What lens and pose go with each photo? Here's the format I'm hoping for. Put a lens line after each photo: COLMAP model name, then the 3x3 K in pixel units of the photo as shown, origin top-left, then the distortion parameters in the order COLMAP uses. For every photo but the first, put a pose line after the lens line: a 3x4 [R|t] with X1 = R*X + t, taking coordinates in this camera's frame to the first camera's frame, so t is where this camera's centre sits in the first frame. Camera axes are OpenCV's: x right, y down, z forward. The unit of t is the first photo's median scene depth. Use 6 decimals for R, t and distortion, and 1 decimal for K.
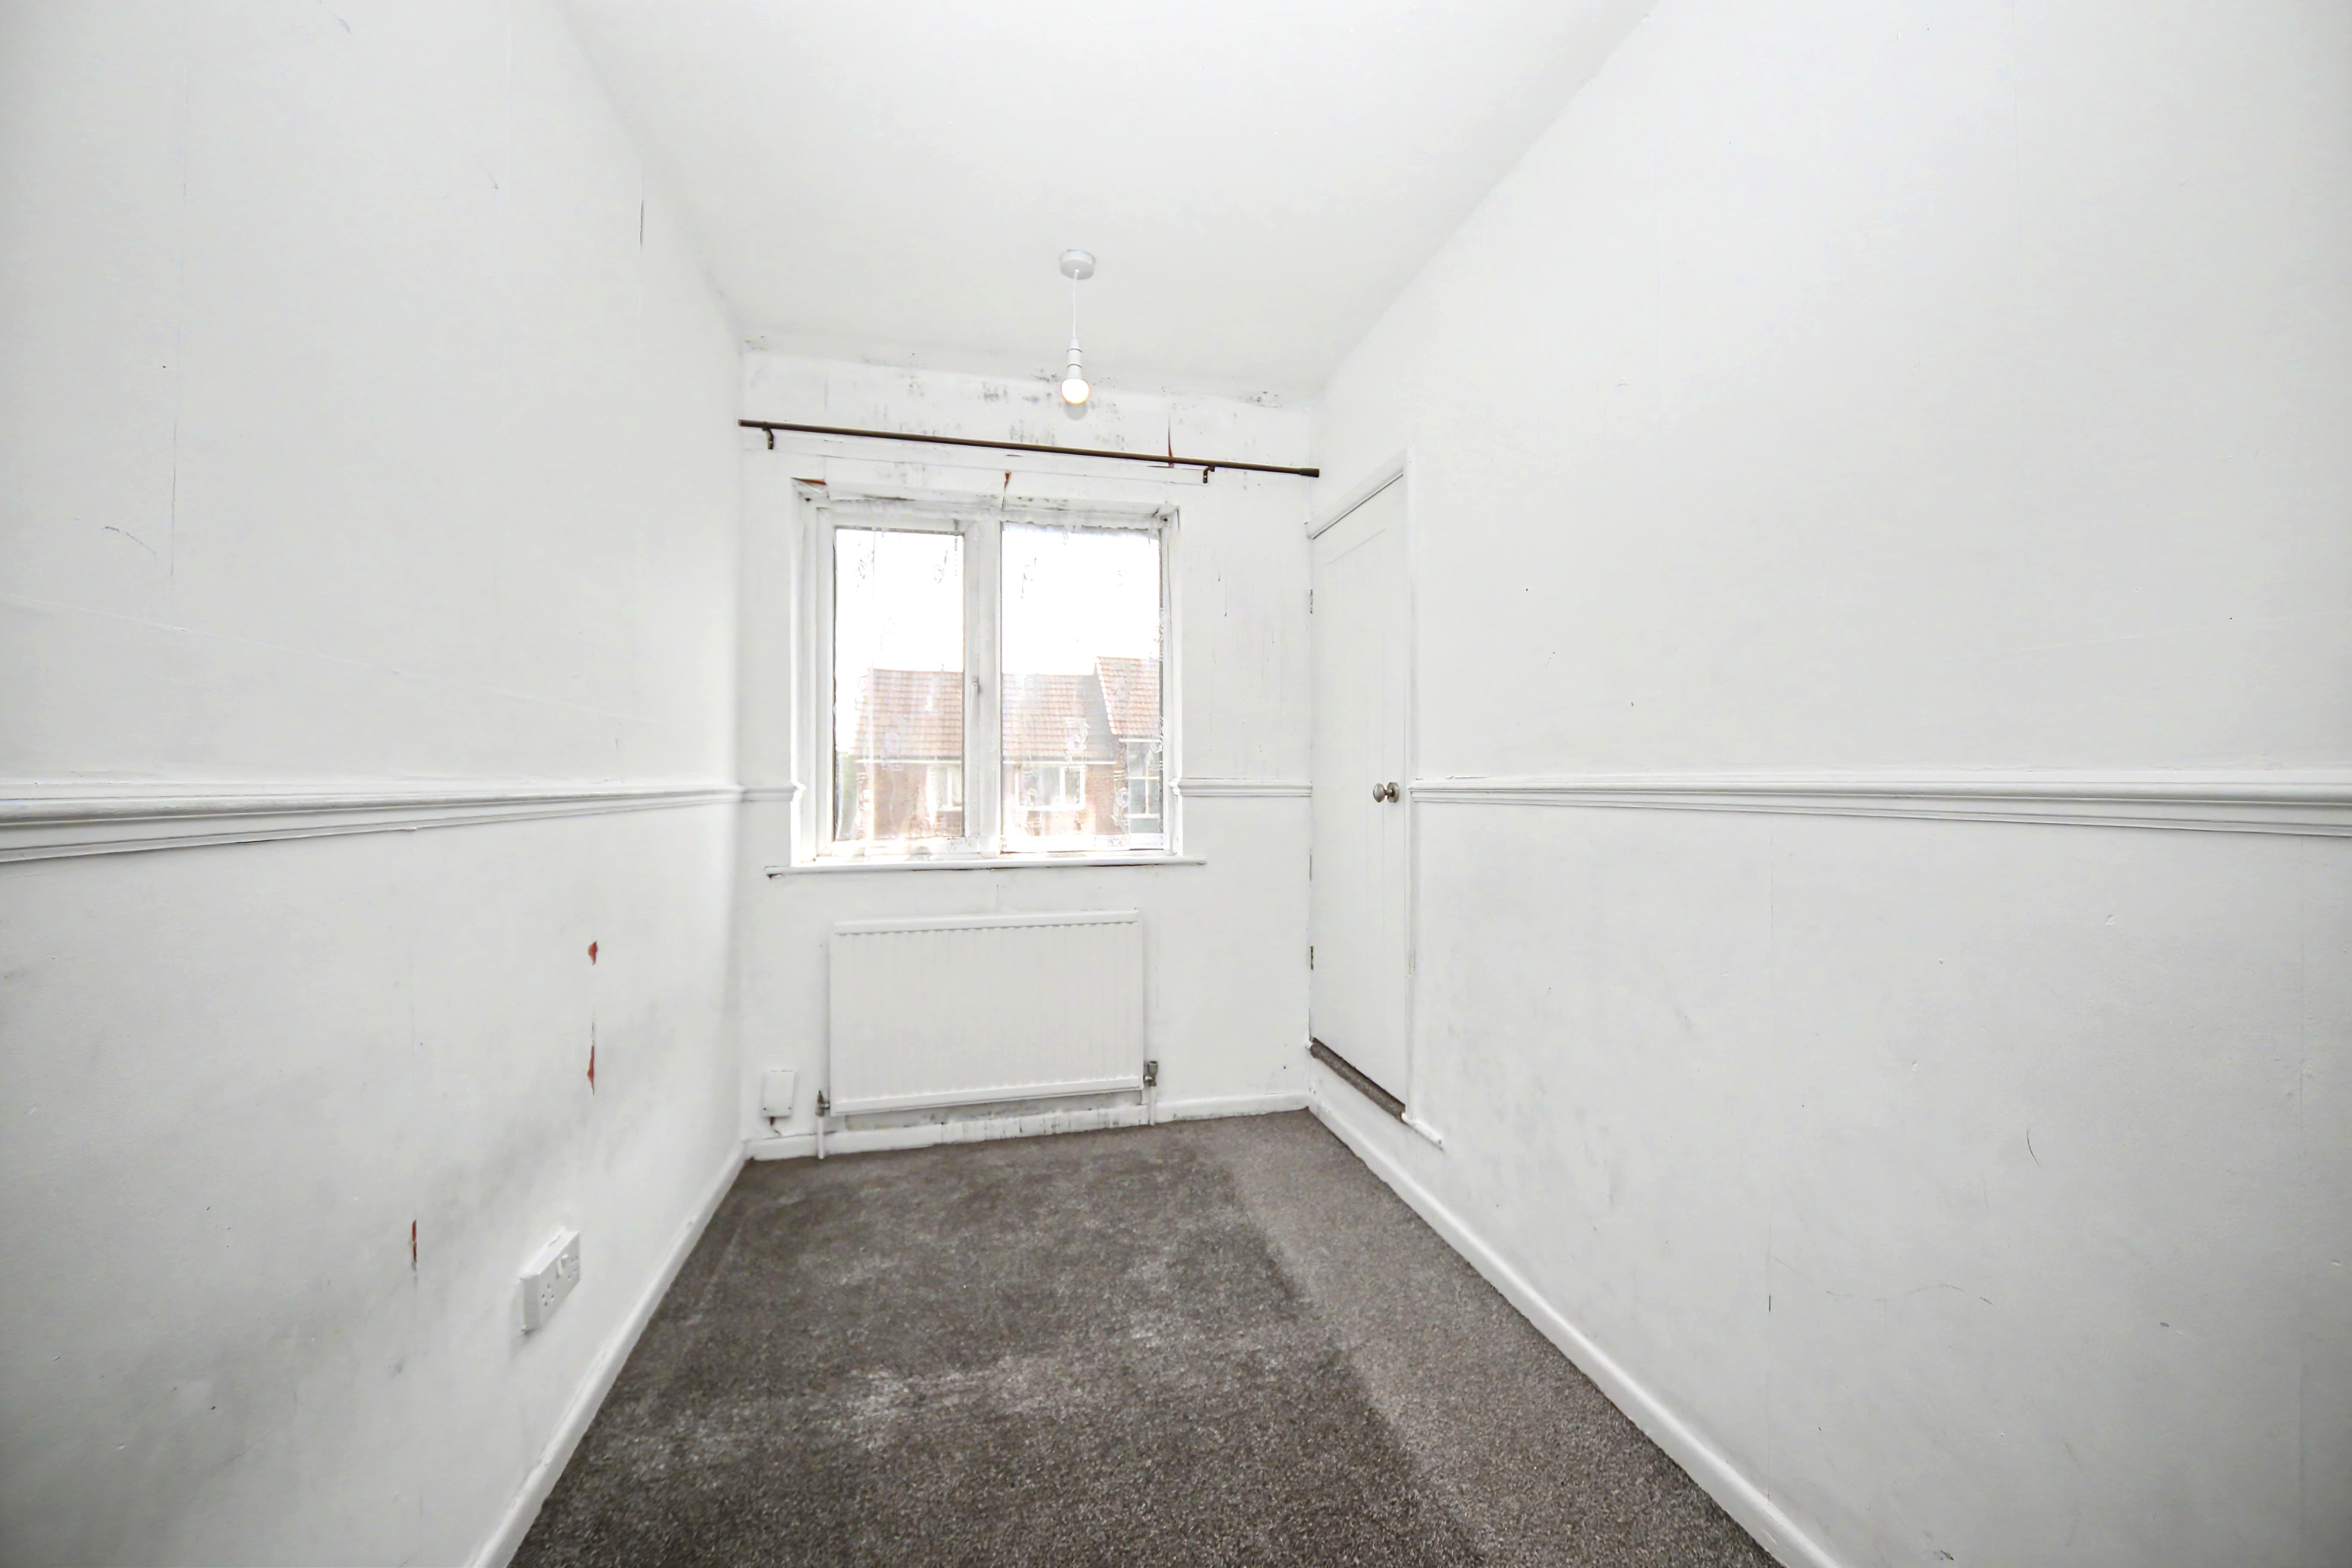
lens RADIAL K [[877.0, 0, 1176.0], [0, 877.0, 784.0], [0, 0, 1]] dist [-0.000604, -0.000166]
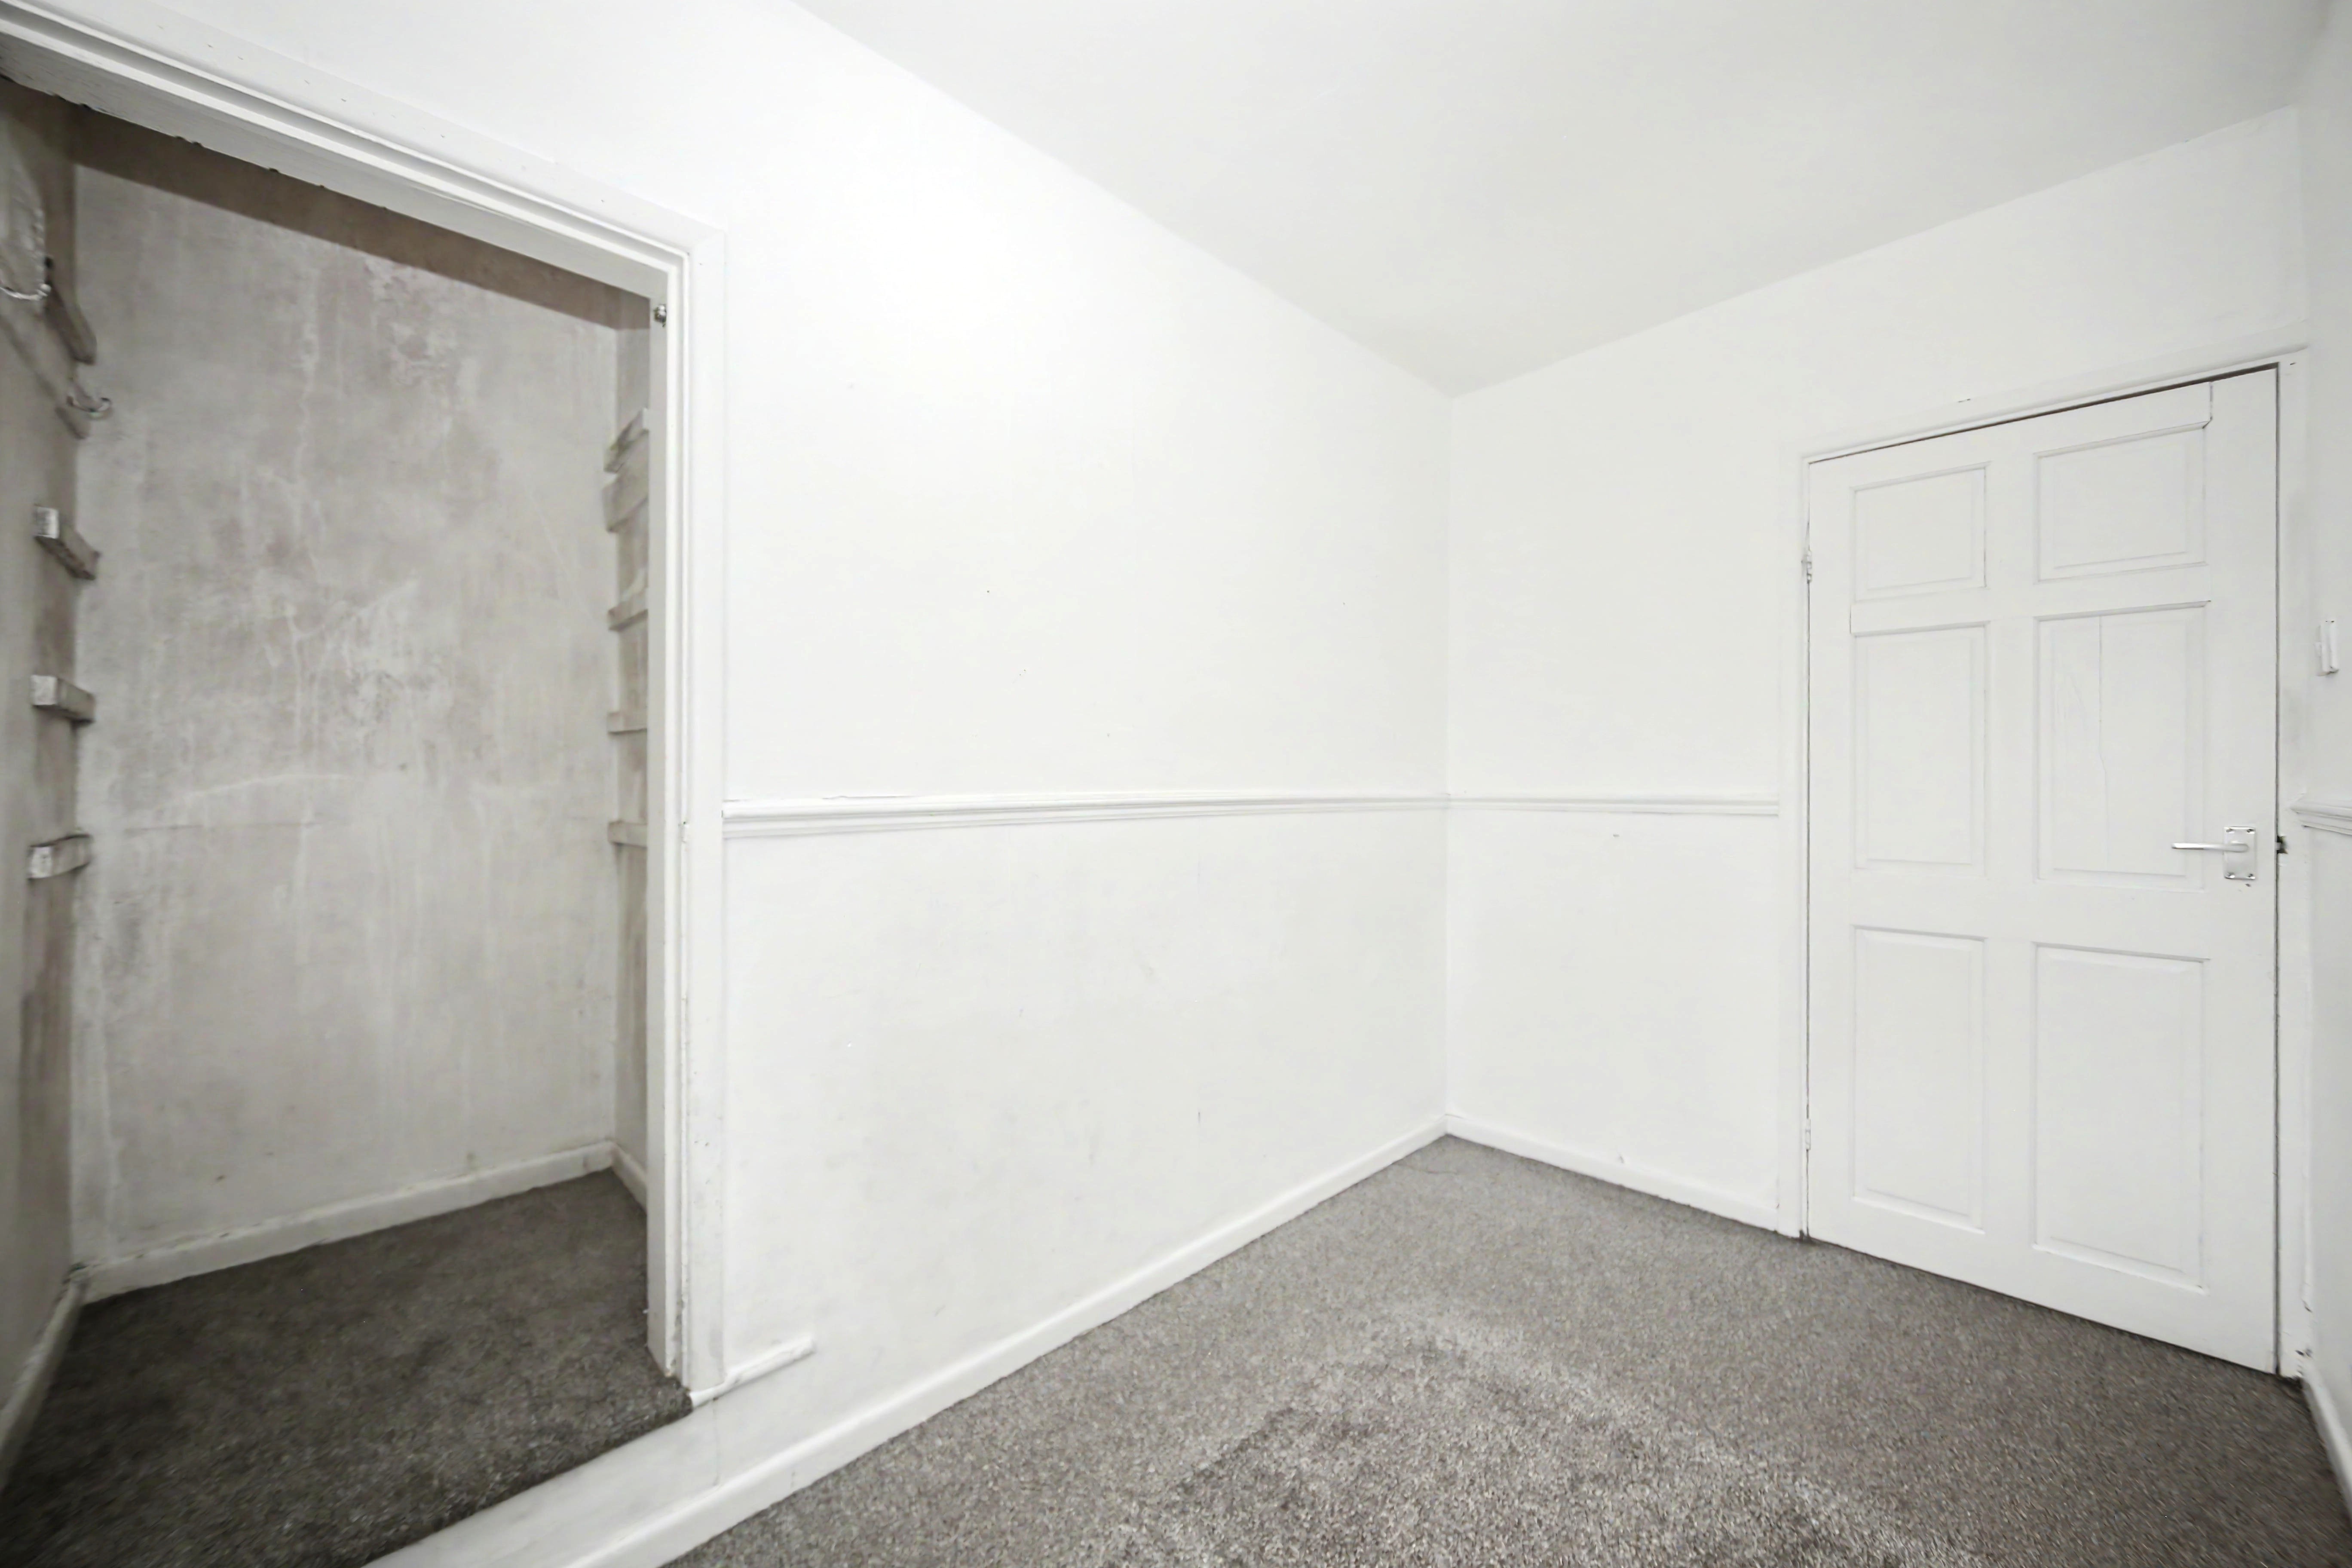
lens RADIAL K [[877.0, 0, 1176.0], [0, 877.0, 784.0], [0, 0, 1]] dist [-0.000604, -0.000166]
pose [[-0.518694, 0.005523, 0.854942, -0.507390], [0.006096, 0.999978, -0.002761, -0.016176], [-0.854939, 0.003780, -0.518716, 1.363548]]
